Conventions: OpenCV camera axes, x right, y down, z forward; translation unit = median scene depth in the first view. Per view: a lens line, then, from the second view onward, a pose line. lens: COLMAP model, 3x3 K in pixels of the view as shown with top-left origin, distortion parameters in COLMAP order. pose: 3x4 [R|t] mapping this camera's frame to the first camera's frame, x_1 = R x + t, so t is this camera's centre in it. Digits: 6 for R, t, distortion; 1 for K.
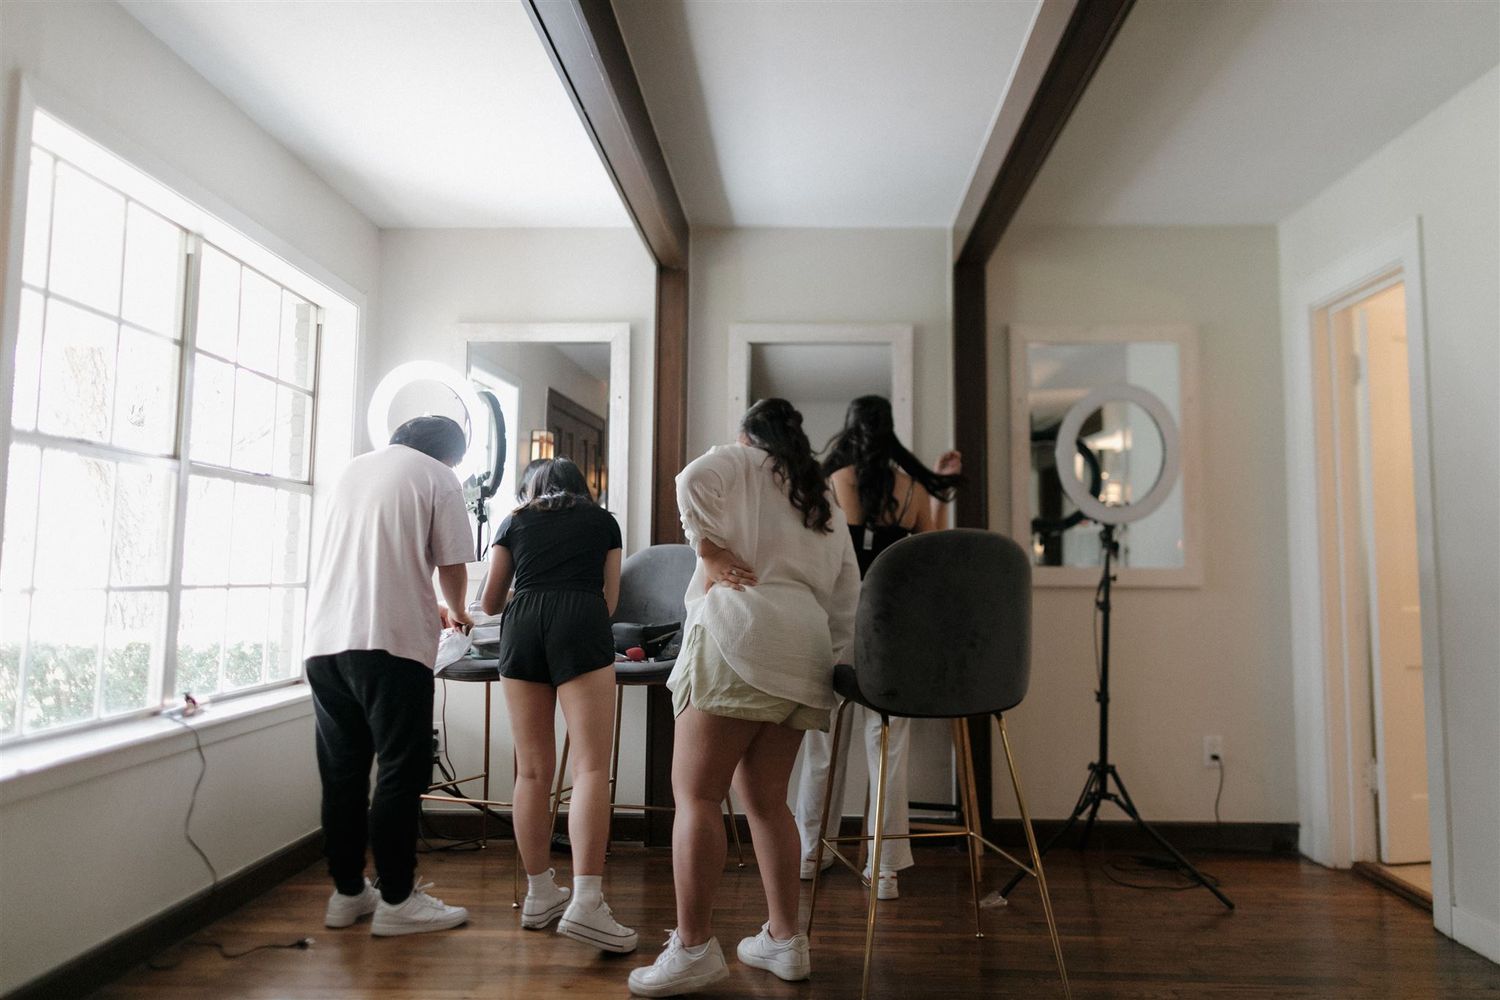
lens RADIAL K [[1036.8, 0, 761.9], [0, 1036.8, 487.2], [0, 0, 1]] dist [-0.009646, 0.014644]
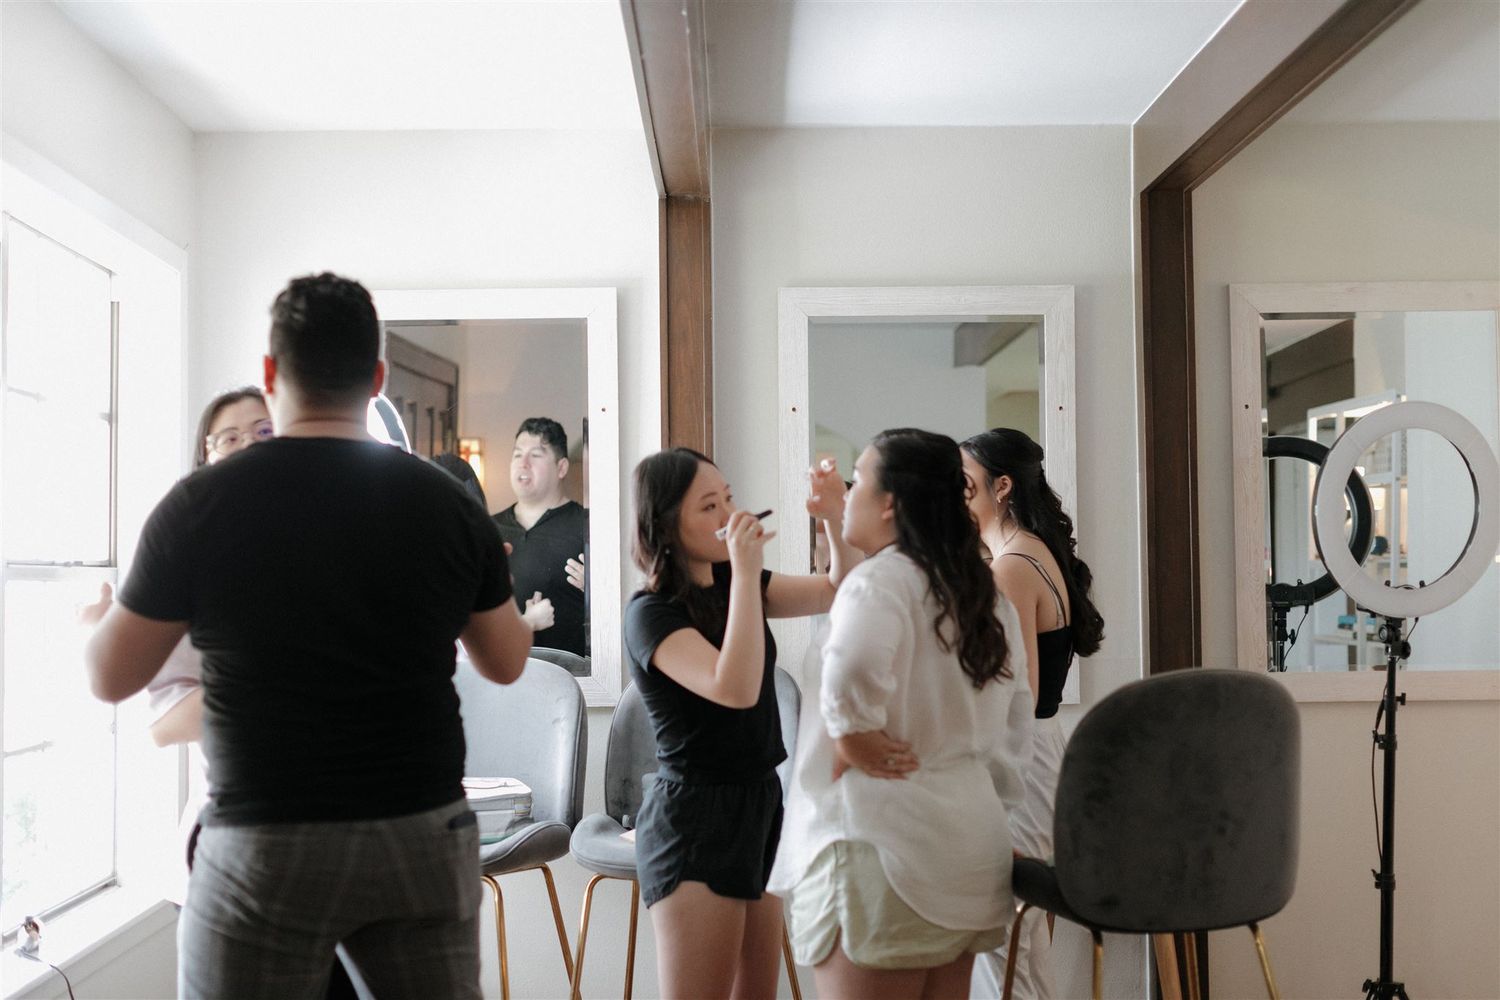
lens RADIAL K [[2120.0, 0, 745.7], [0, 2120.0, 504.0], [0, 0, 1]] dist [0.044967, 0.000000]
pose [[0.998475, -0.017186, 0.052470, -0.138617], [0.014587, 0.998667, 0.049519, -0.105716], [-0.053252, -0.048678, 0.997394, -0.304849]]
